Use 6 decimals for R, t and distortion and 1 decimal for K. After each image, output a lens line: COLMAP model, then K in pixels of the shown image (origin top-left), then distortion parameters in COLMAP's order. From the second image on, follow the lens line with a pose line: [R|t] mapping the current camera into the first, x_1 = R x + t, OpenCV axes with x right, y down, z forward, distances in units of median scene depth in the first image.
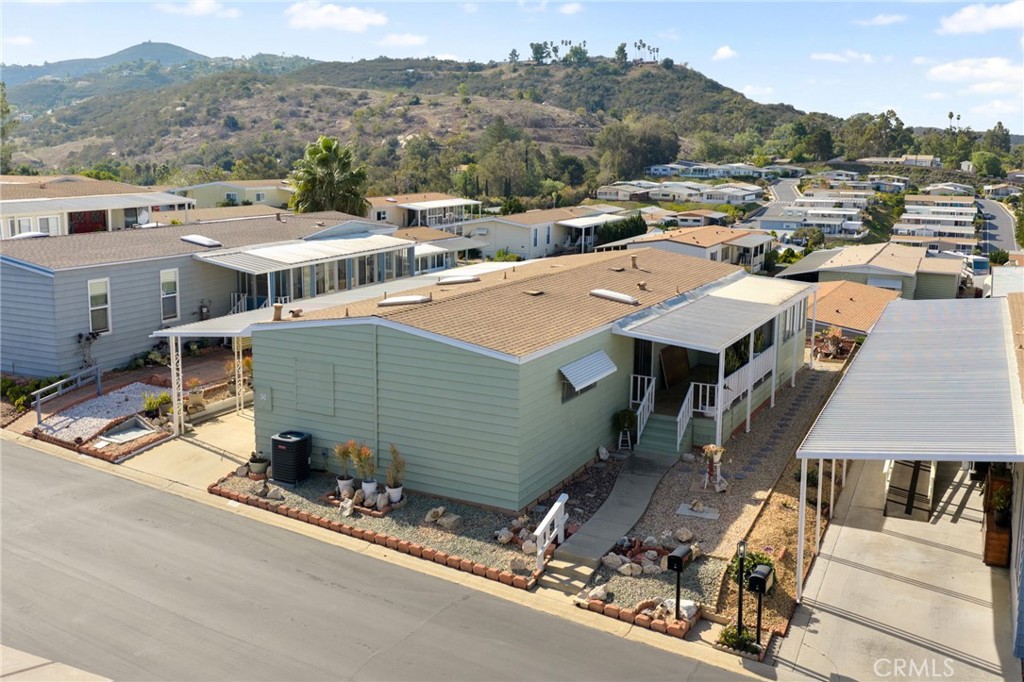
lens RADIAL K [[1009.9, 0, 510.3], [0, 1009.9, 293.0], [0, 0, 1]] dist [0.003842, -0.002269]
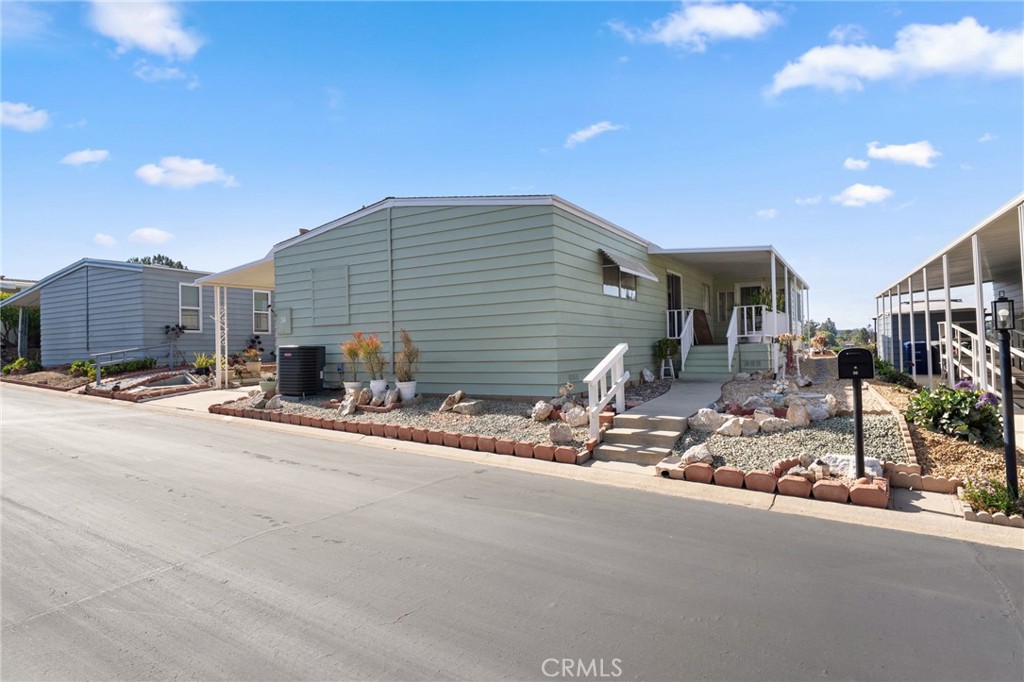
lens RADIAL K [[565.6, 0, 512.0], [0, 565.6, 341.0], [0, 0, 1]] dist [0.001656, 0.000729]
pose [[0.997778, -0.035371, -0.056464, -0.001469], [0.025799, 0.986446, -0.162044, 0.238741], [0.061431, 0.160227, 0.985167, 0.550123]]
